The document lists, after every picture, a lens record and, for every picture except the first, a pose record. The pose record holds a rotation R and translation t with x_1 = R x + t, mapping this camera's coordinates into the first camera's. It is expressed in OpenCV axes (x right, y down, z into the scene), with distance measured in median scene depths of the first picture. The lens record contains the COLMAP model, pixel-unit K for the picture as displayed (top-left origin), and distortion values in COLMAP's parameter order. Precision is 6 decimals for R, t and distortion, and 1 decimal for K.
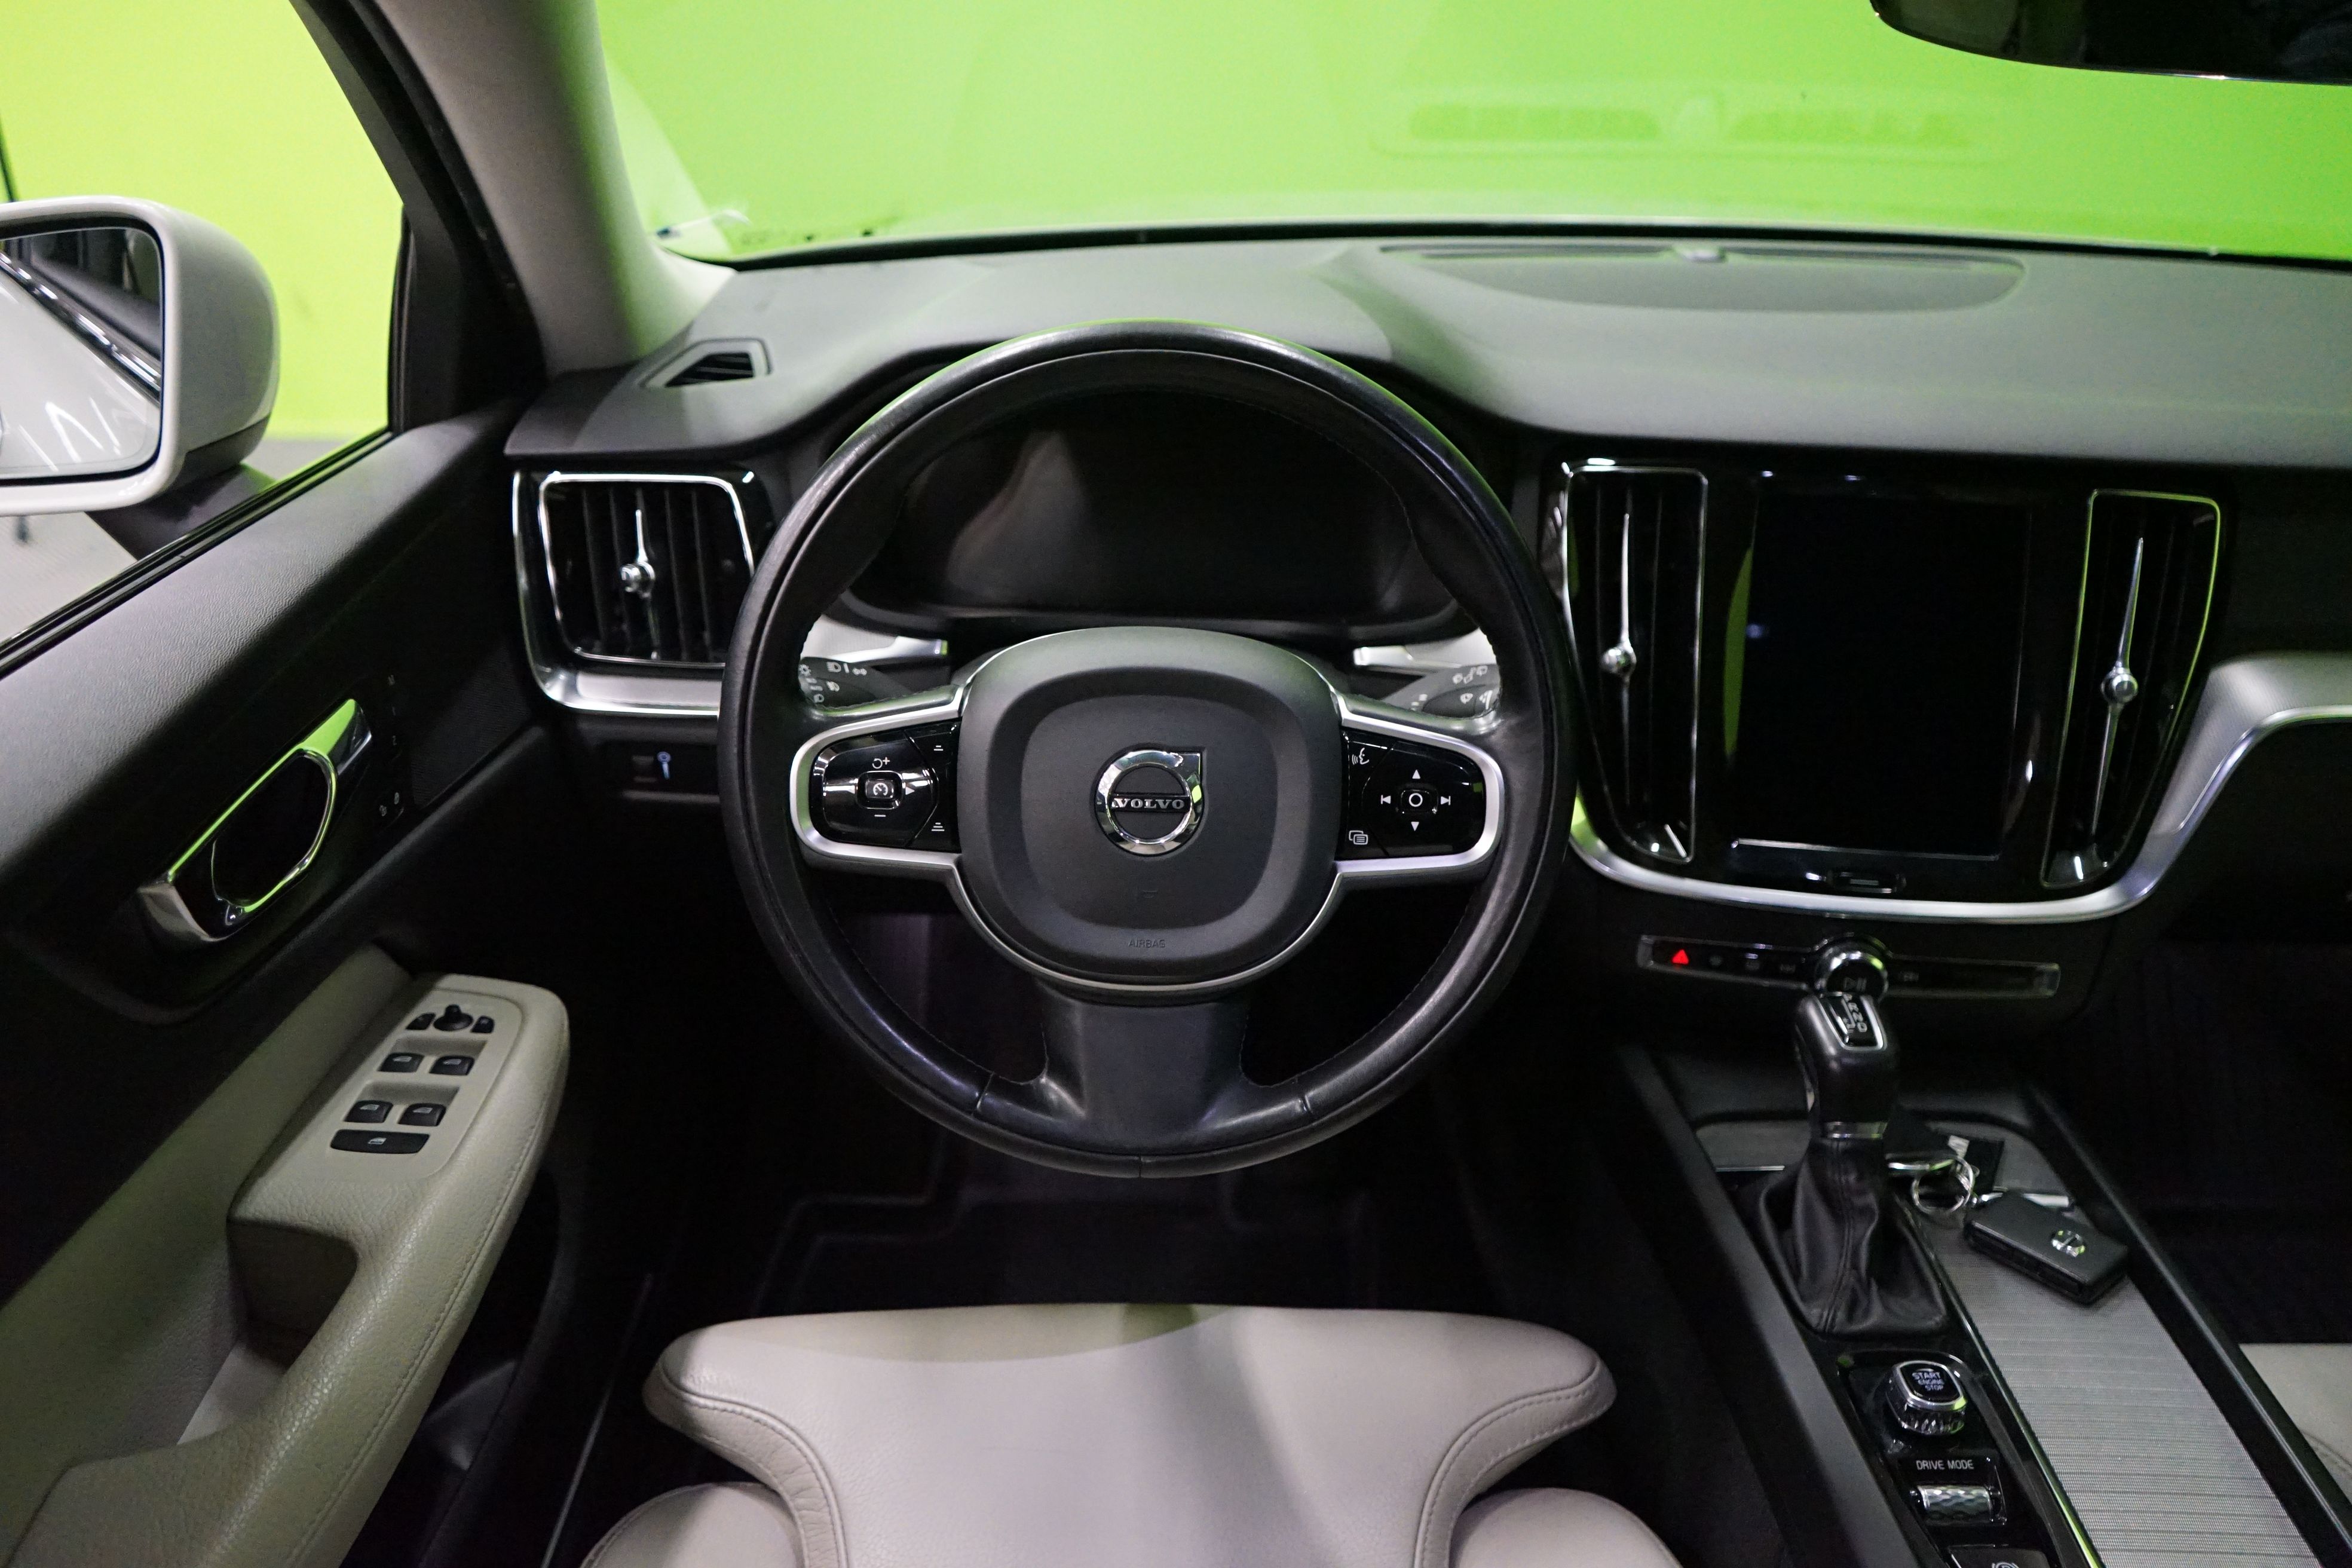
lens RADIAL K [[1845.9, 0, 1176.0], [0, 1845.9, 784.0], [0, 0, 1]] dist [0.033764, -0.006027]
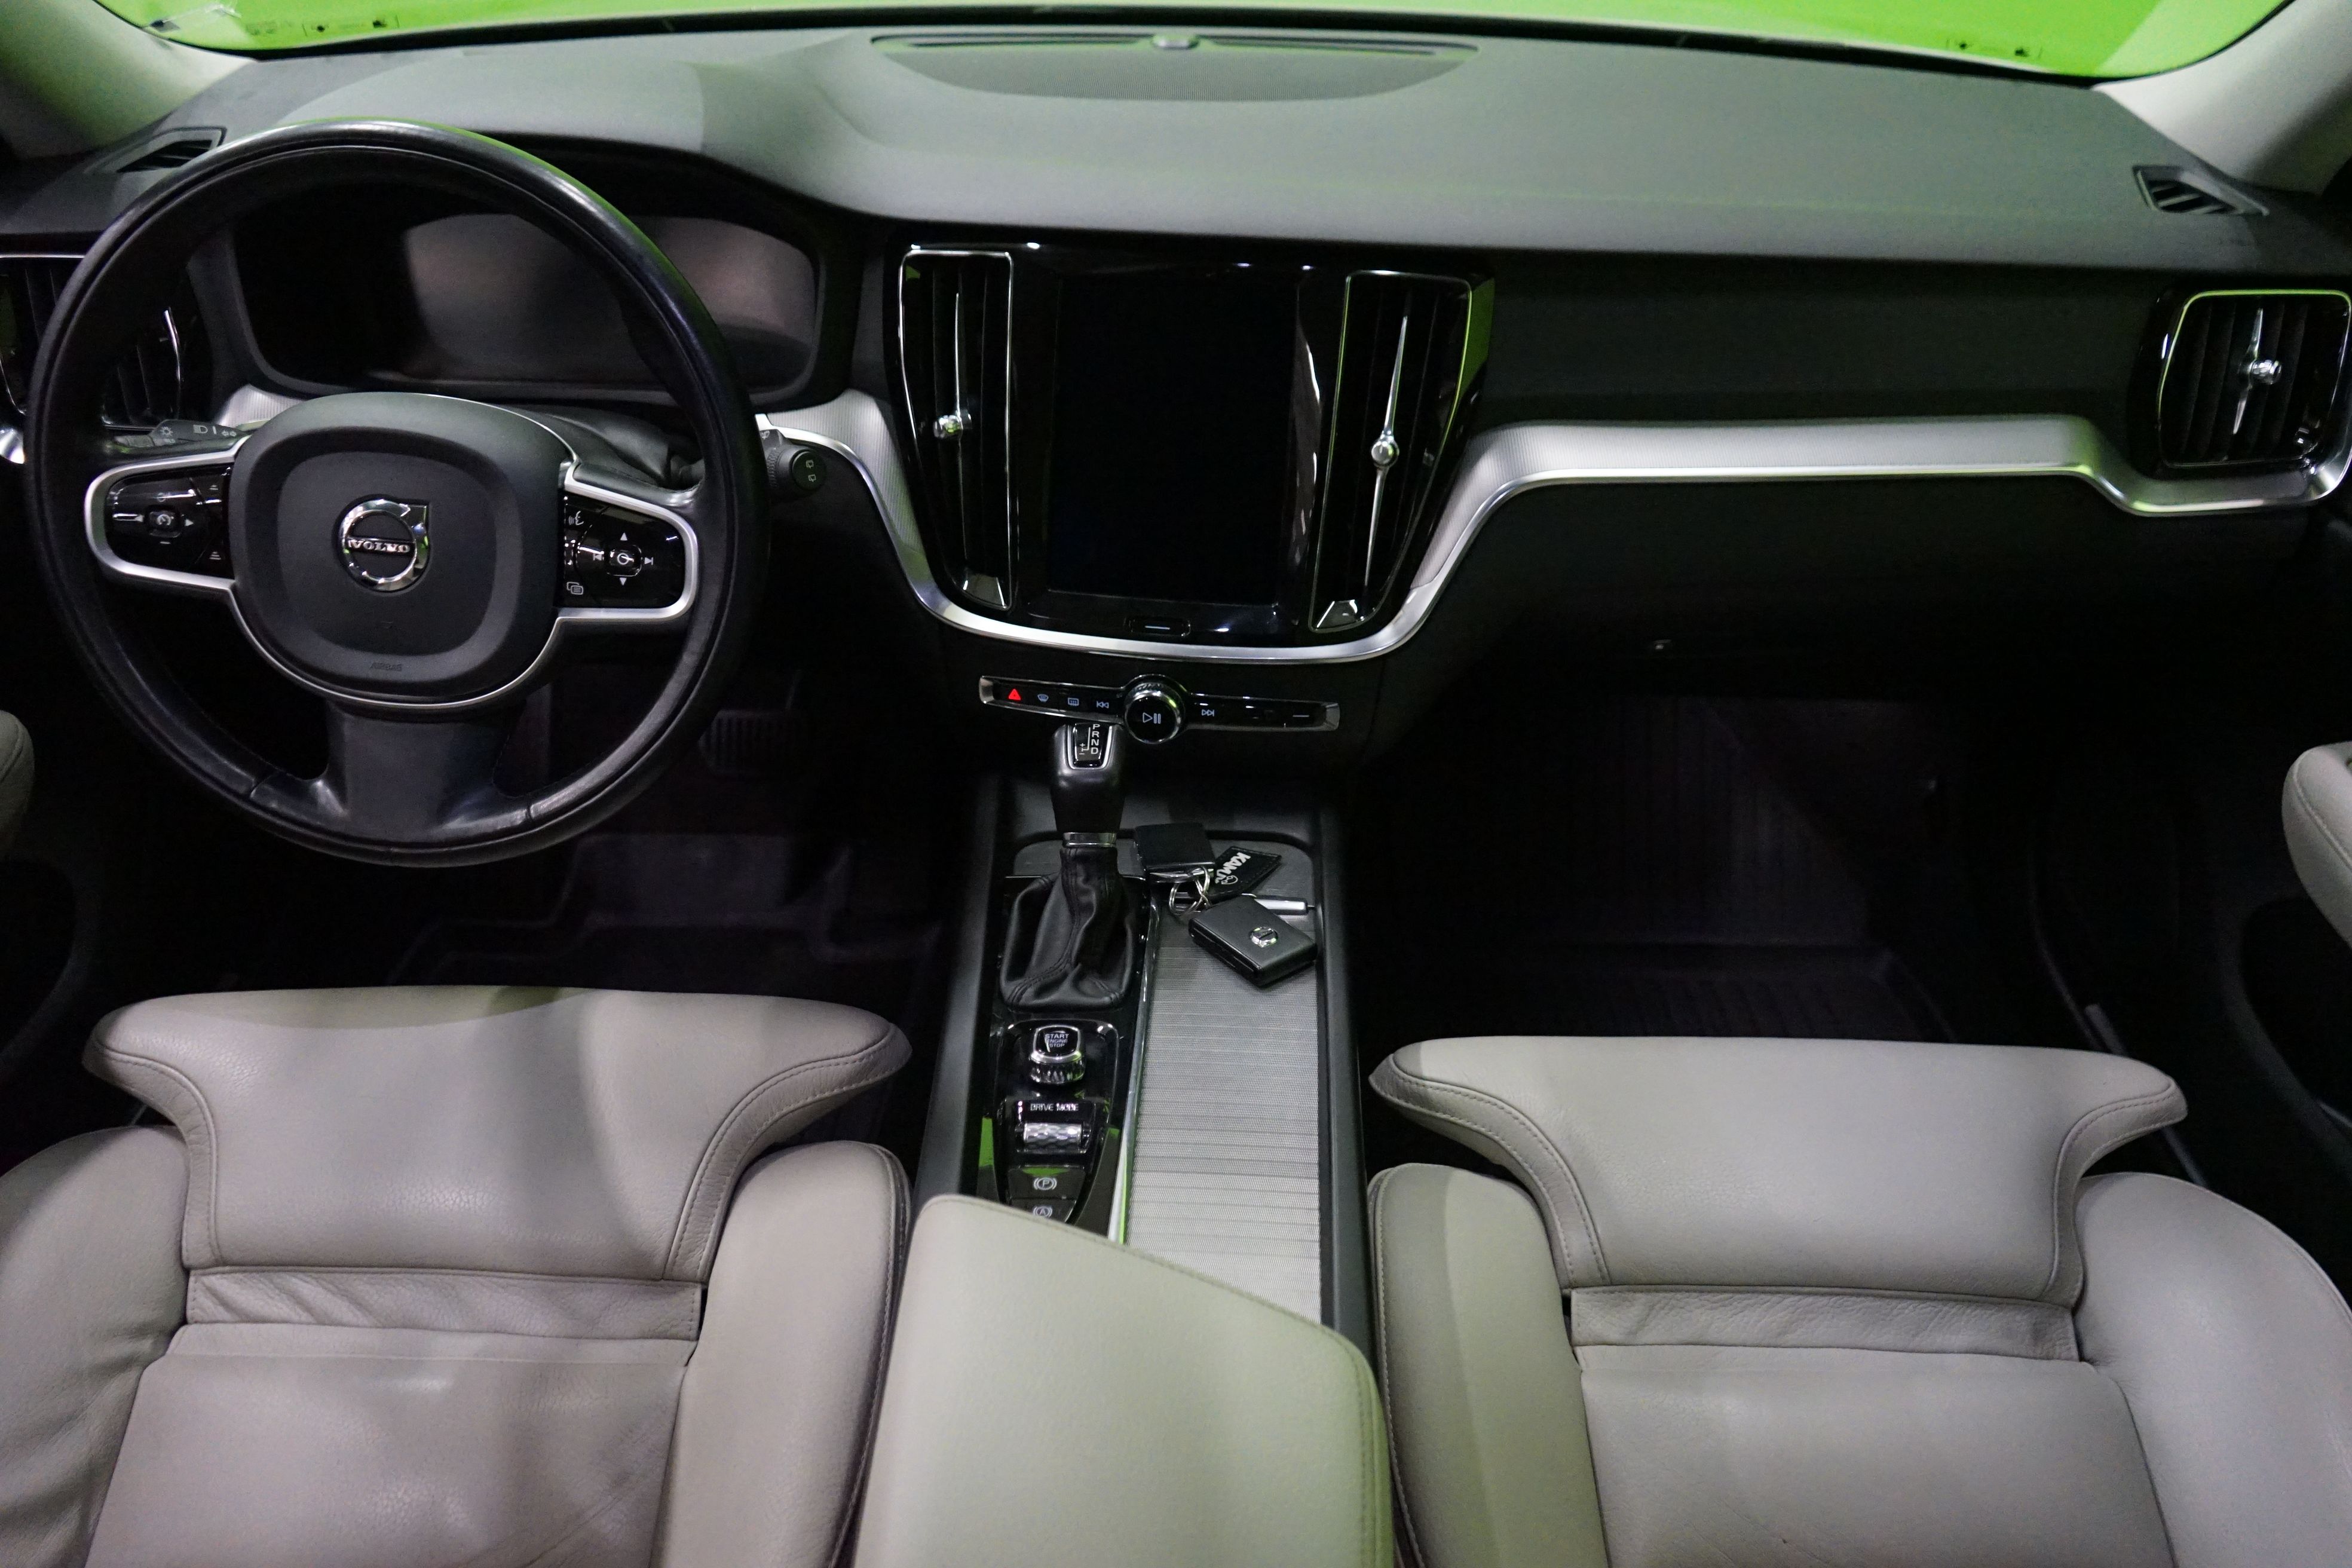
lens RADIAL K [[1813.6, 0, 1176.0], [0, 1813.6, 784.0], [0, 0, 1]] dist [0.008750, 0.015186]
pose [[0.999292, 0.008619, -0.036628, 0.442624], [-0.004272, 0.993108, 0.117125, 0.018854], [0.037385, -0.116886, 0.992441, -0.107108]]
